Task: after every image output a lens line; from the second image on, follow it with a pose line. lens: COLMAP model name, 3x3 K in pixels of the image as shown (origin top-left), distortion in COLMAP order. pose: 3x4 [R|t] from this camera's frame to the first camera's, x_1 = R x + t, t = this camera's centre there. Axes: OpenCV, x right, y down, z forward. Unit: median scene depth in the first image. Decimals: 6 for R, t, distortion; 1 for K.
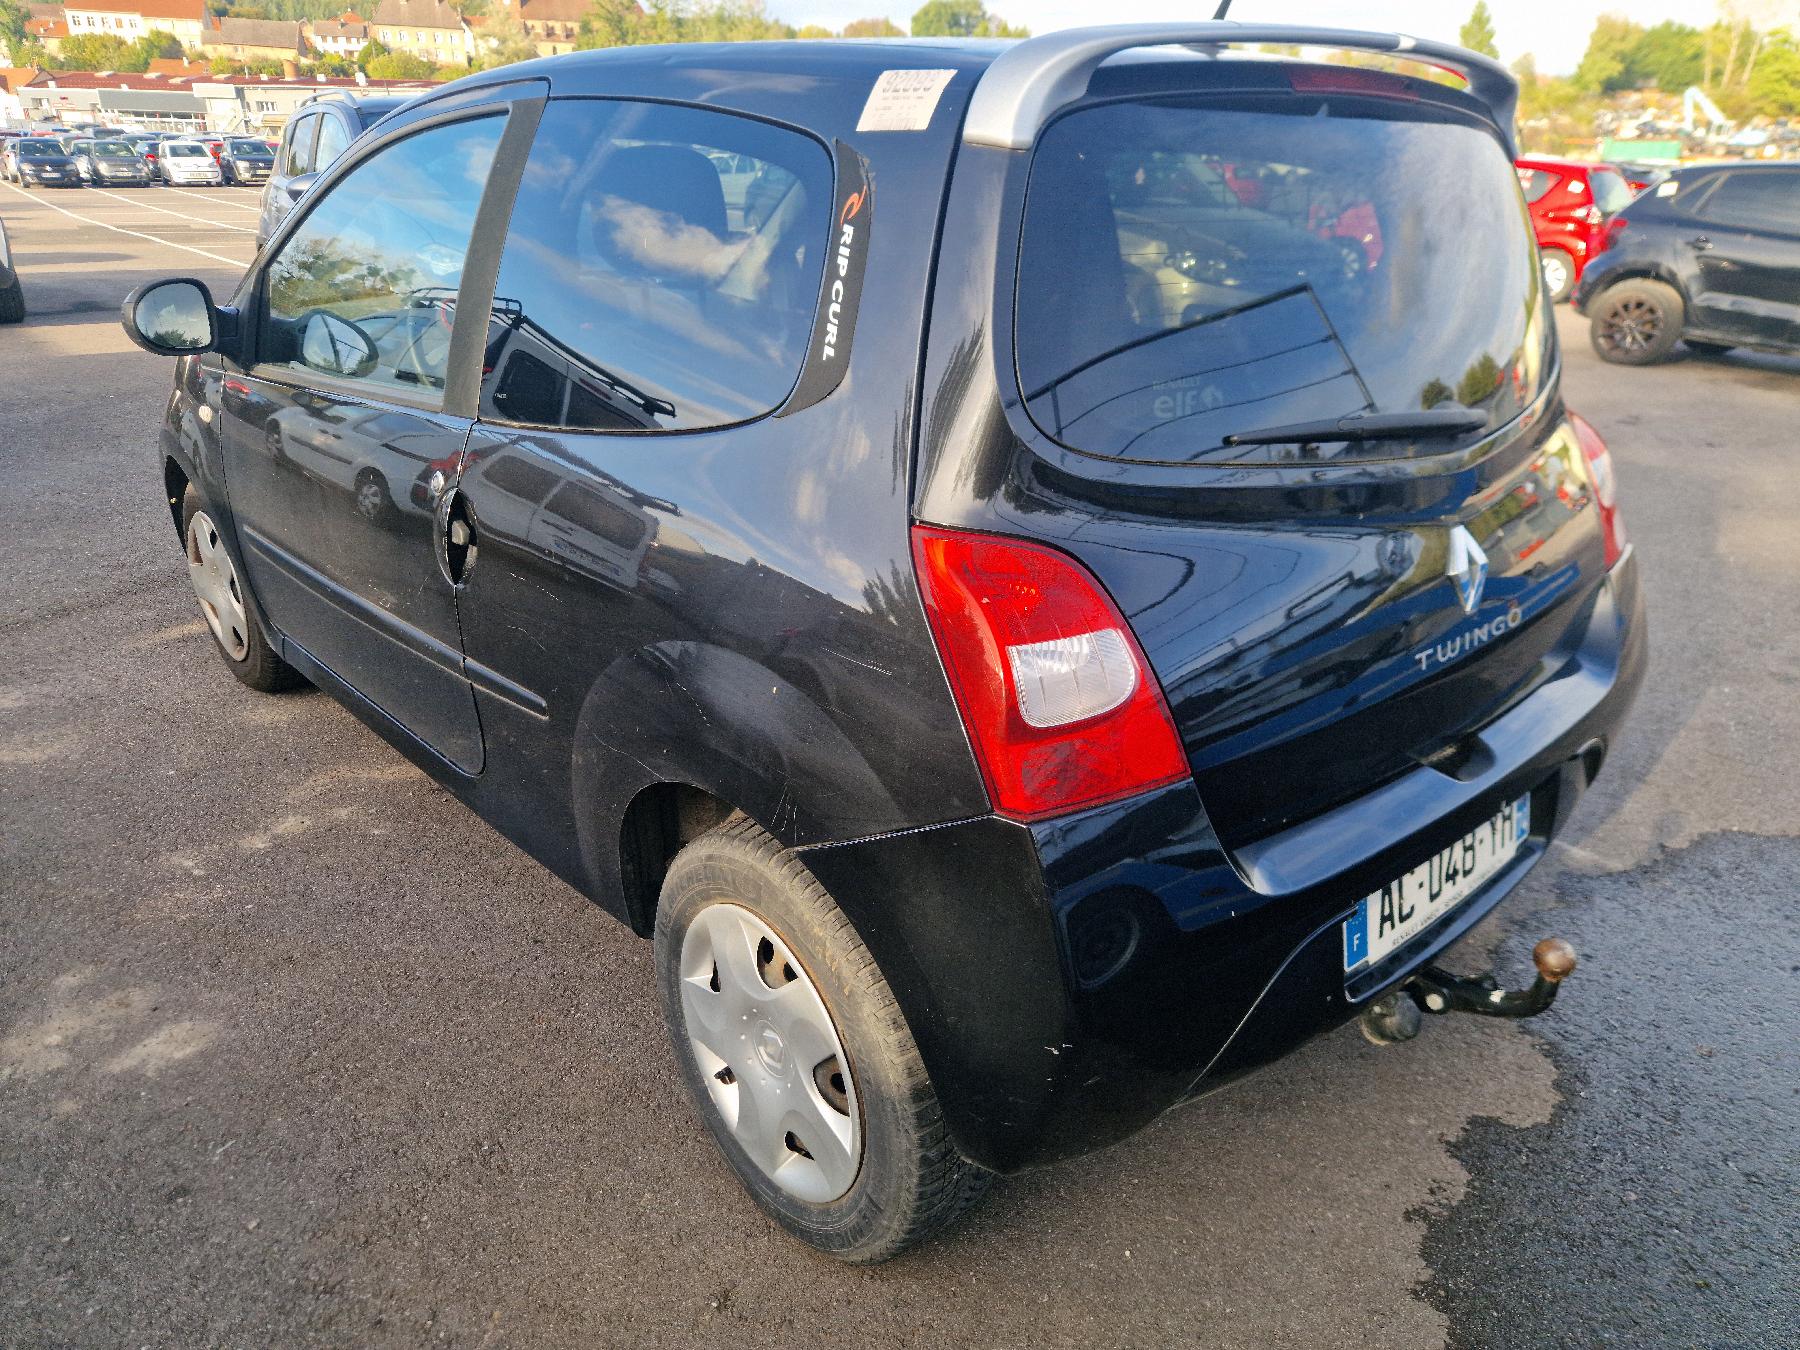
lens RADIAL K [[1210.5, 0, 898.3], [0, 1210.5, 641.6], [0, 0, 1]] dist [0.085437, -0.069405]
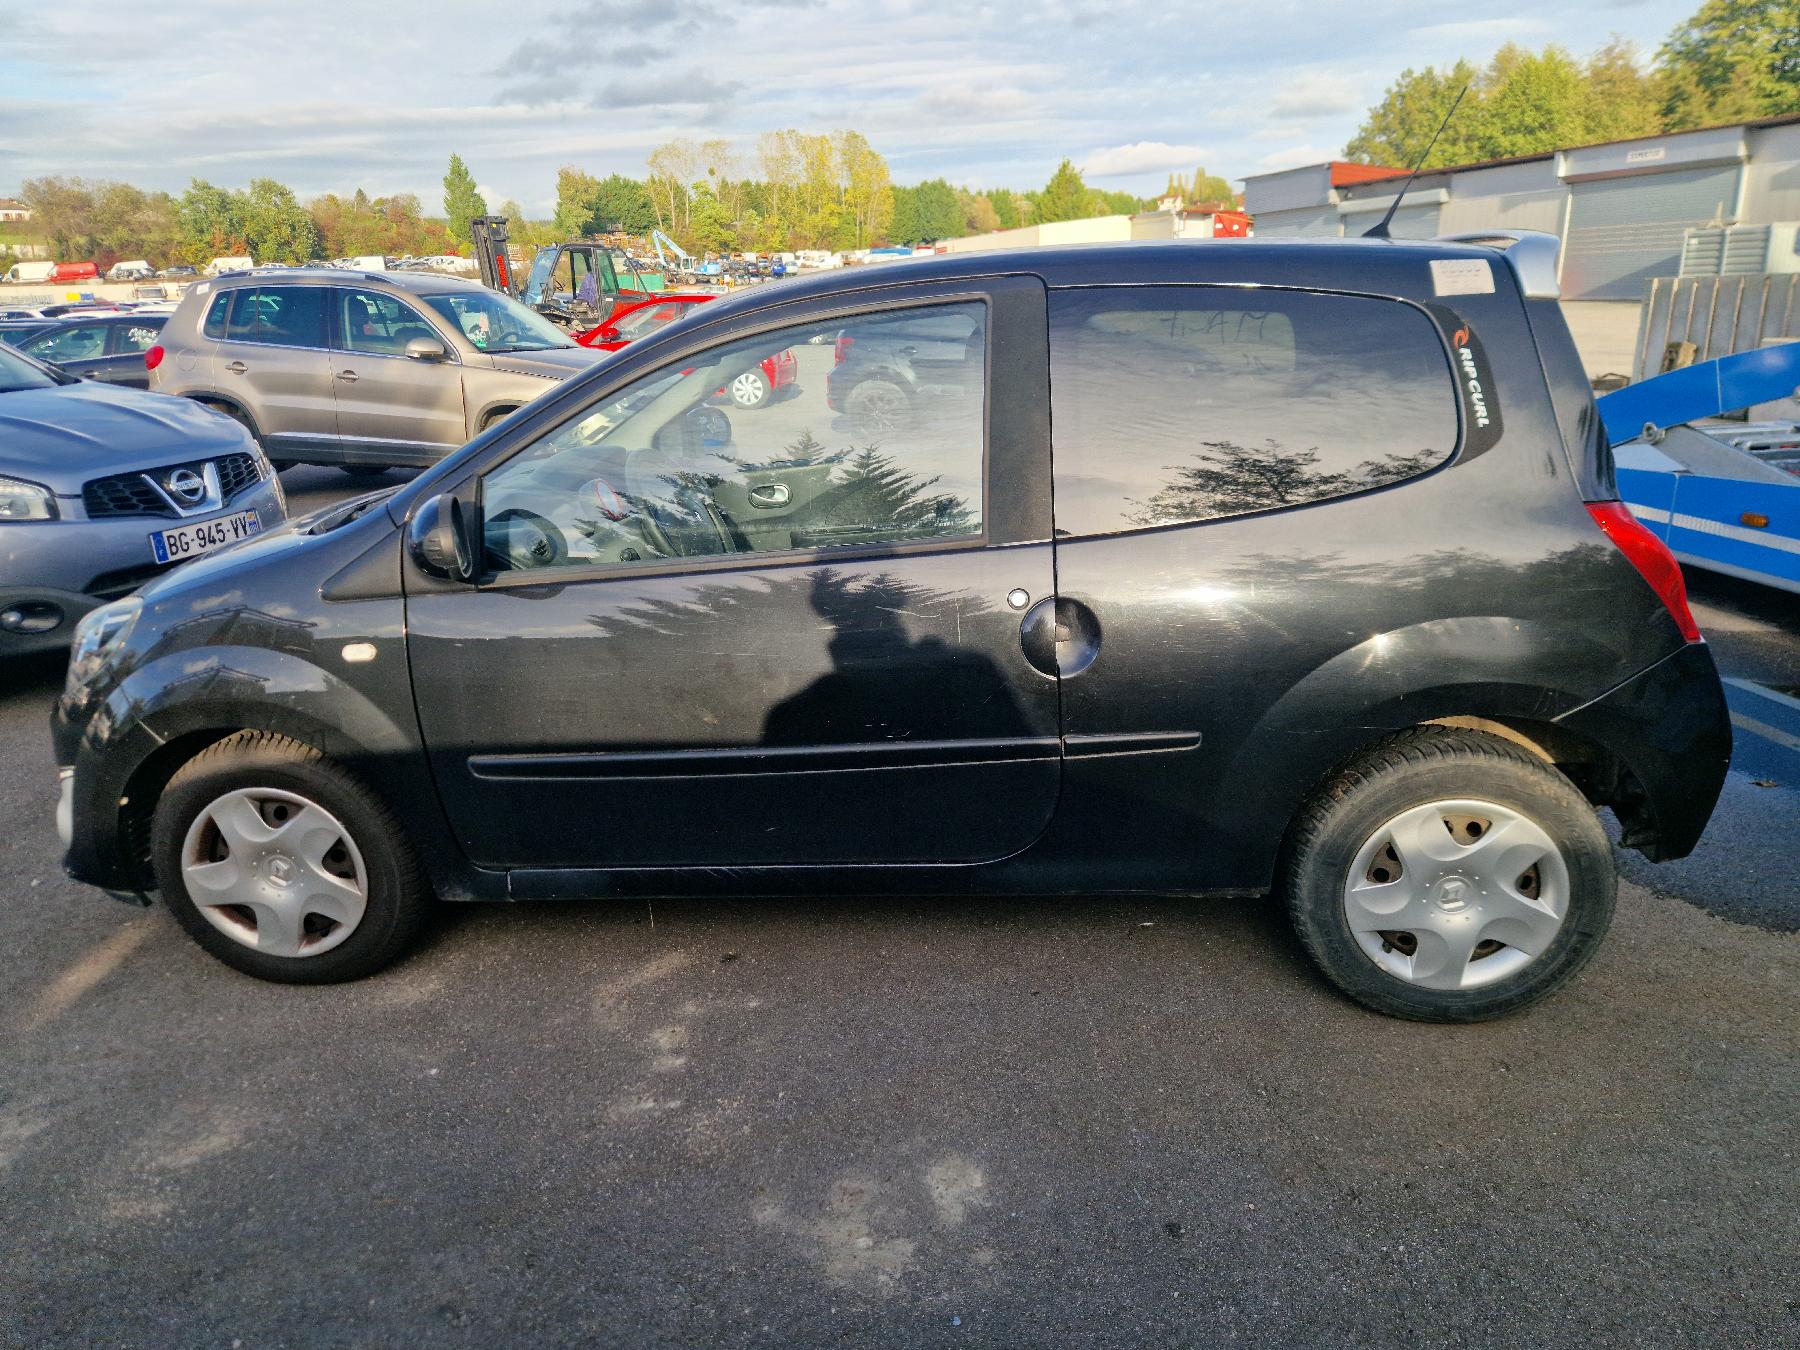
lens RADIAL K [[1216.3, 0, 899.2], [0, 1216.3, 611.0], [0, 0, 1]] dist [0.089453, -0.089627]
pose [[0.747740, -0.211233, 0.629497, -1.178374], [0.286316, 0.957954, -0.018647, -0.124766], [-0.599090, 0.194178, 0.776779, 0.145091]]
